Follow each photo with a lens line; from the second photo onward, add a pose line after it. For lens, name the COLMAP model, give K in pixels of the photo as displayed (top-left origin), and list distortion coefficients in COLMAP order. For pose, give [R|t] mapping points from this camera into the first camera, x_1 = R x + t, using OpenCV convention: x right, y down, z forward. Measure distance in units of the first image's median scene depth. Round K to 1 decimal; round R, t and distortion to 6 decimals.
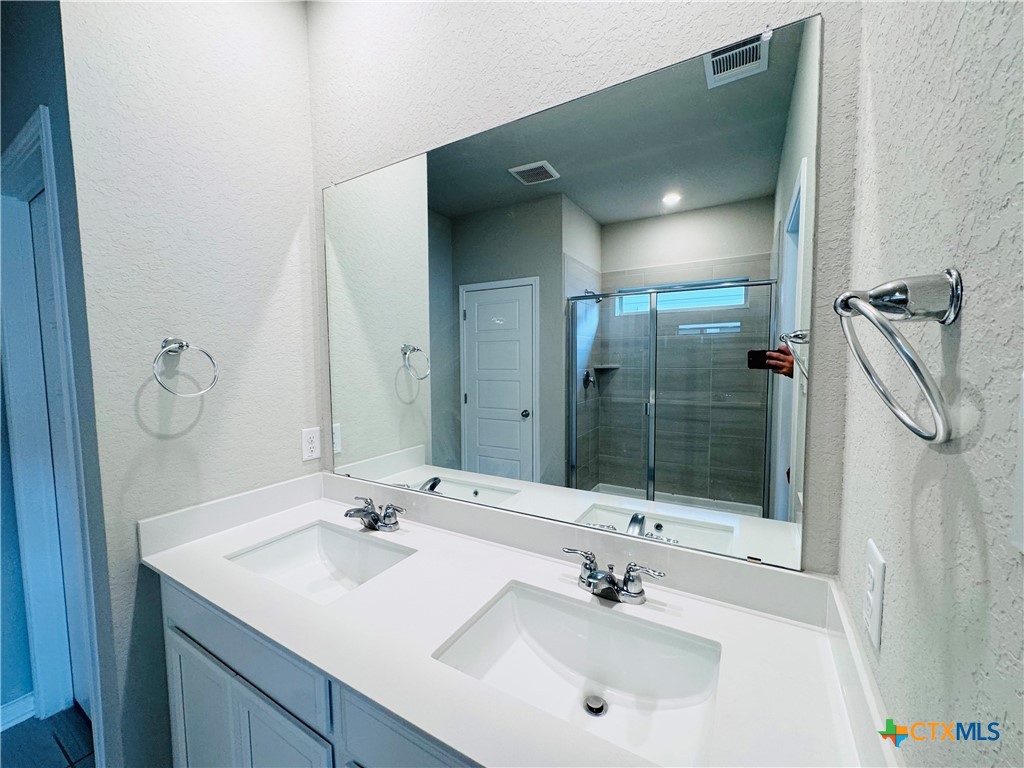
lens RADIAL K [[408.2, 0, 509.7], [0, 408.2, 384.7], [0, 0, 1]] dist [-0.000667, -0.000187]
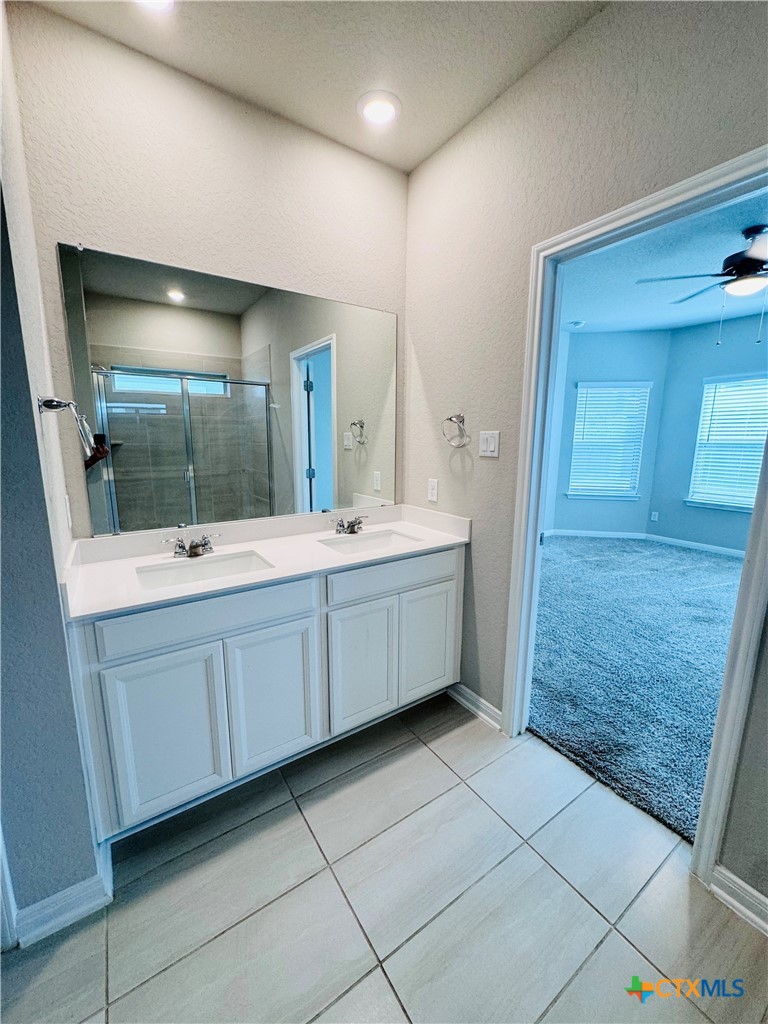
lens RADIAL K [[408.2, 0, 382.7], [0, 408.2, 511.7], [0, 0, 1]] dist [-0.000667, -0.000187]
pose [[0.440093, -0.152052, 0.884985, -0.408609], [0.055089, 0.988275, 0.142403, 0.017747], [-0.896261, -0.013918, 0.443309, -0.045613]]
